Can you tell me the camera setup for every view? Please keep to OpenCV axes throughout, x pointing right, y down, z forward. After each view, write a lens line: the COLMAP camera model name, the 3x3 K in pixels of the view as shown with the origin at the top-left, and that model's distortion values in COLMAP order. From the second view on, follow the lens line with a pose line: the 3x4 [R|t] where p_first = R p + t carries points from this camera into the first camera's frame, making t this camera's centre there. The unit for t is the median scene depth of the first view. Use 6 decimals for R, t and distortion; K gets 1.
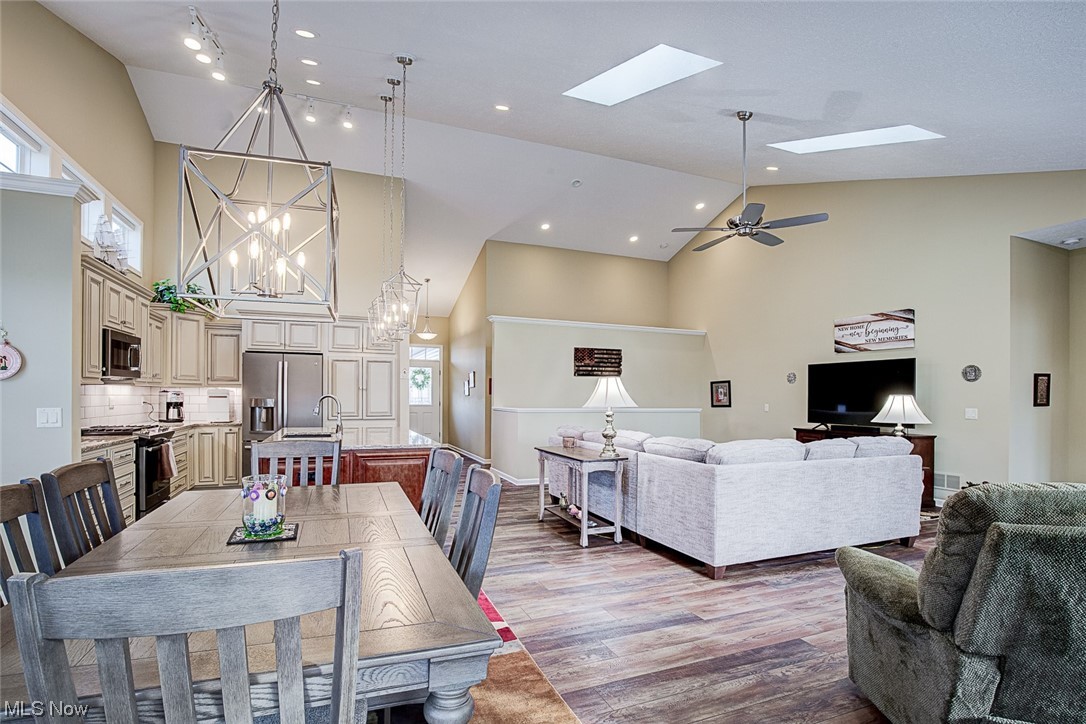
lens RADIAL K [[510.7, 0, 536.9], [0, 510.7, 396.7], [0, 0, 1]] dist [-0.036602, 0.007806]
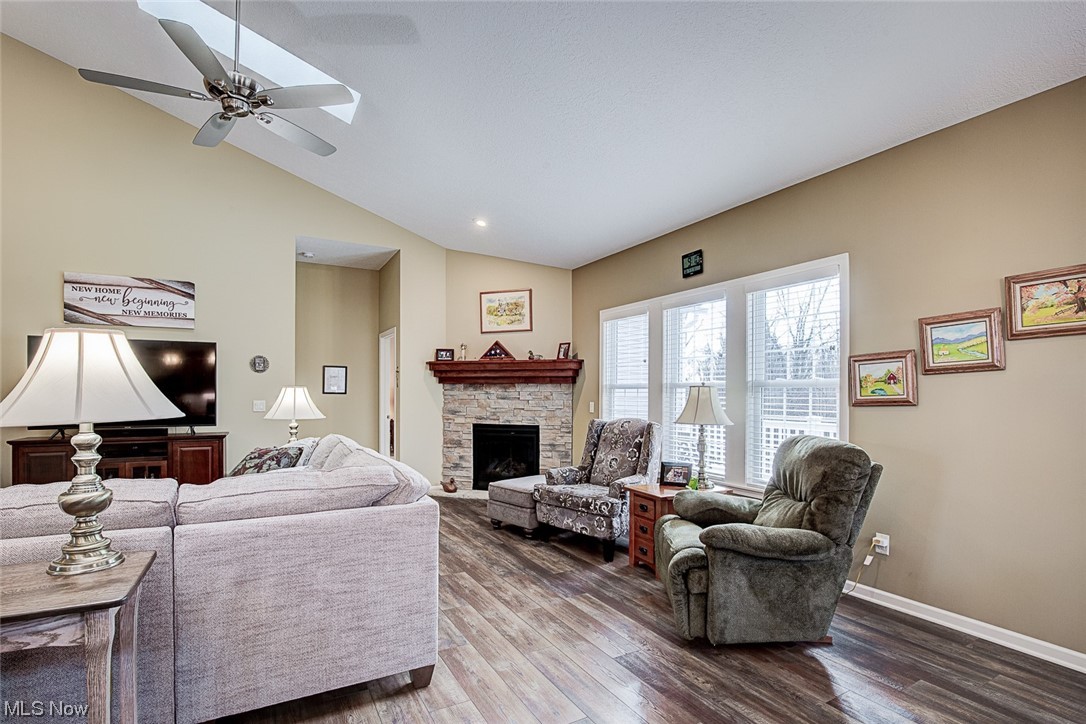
lens RADIAL K [[510.7, 0, 532.1], [0, 510.7, 390.5], [0, 0, 1]] dist [-0.036602, 0.007806]
pose [[-0.120946, -0.004579, 0.992649, -0.146320], [-0.000554, 0.999990, 0.004545, 0.000272], [-0.992659, -0.000001, -0.120947, 0.515020]]
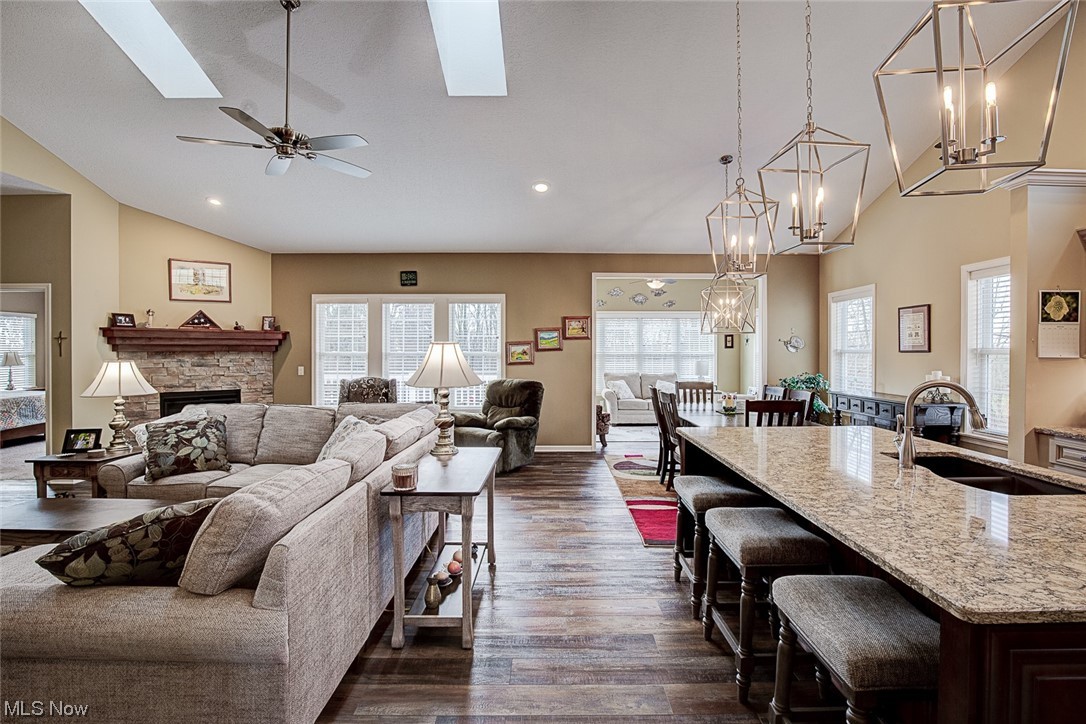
lens RADIAL K [[510.7, 0, 568.1], [0, 510.7, 349.7], [0, 0, 1]] dist [-0.036602, 0.007806]
pose [[-0.941742, -0.009899, 0.336189, -0.183899], [-0.007723, 0.999940, 0.007809, -0.024102], [-0.336246, 0.004757, -0.941762, 1.109110]]
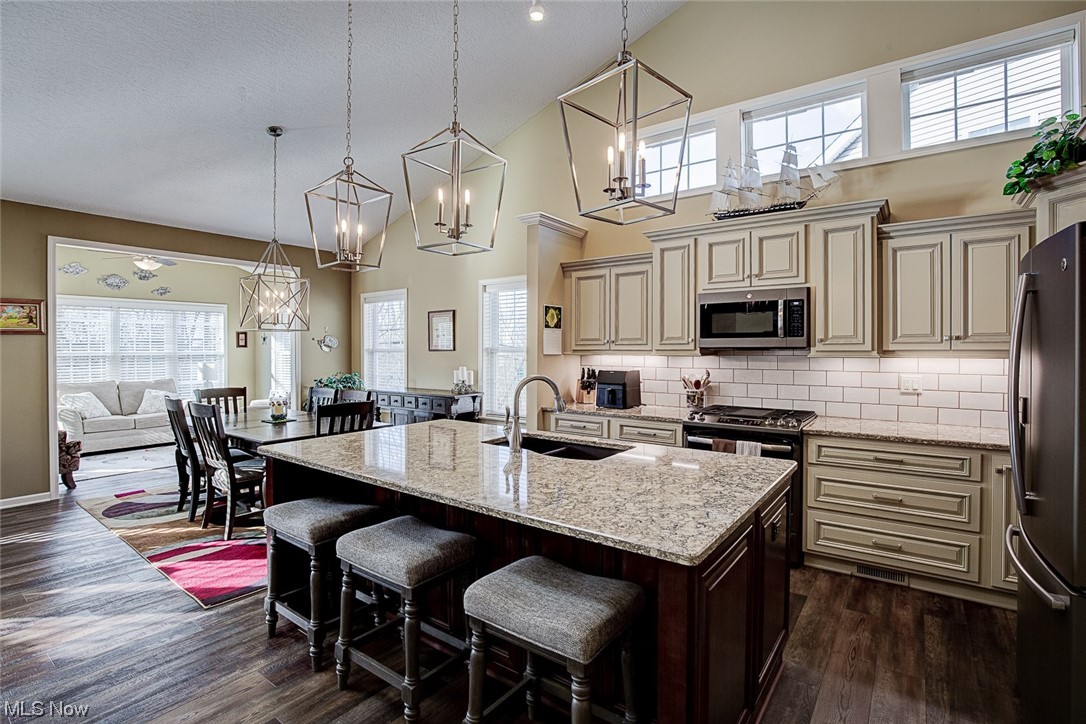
lens RADIAL K [[510.7, 0, 568.1], [0, 510.7, 350.6], [0, 0, 1]] dist [-0.036602, 0.007806]
pose [[-0.843668, -0.005313, -0.536838, -0.123200], [-0.008532, 0.999957, 0.003513, -0.023786], [0.536797, 0.007544, -0.843678, 1.075032]]
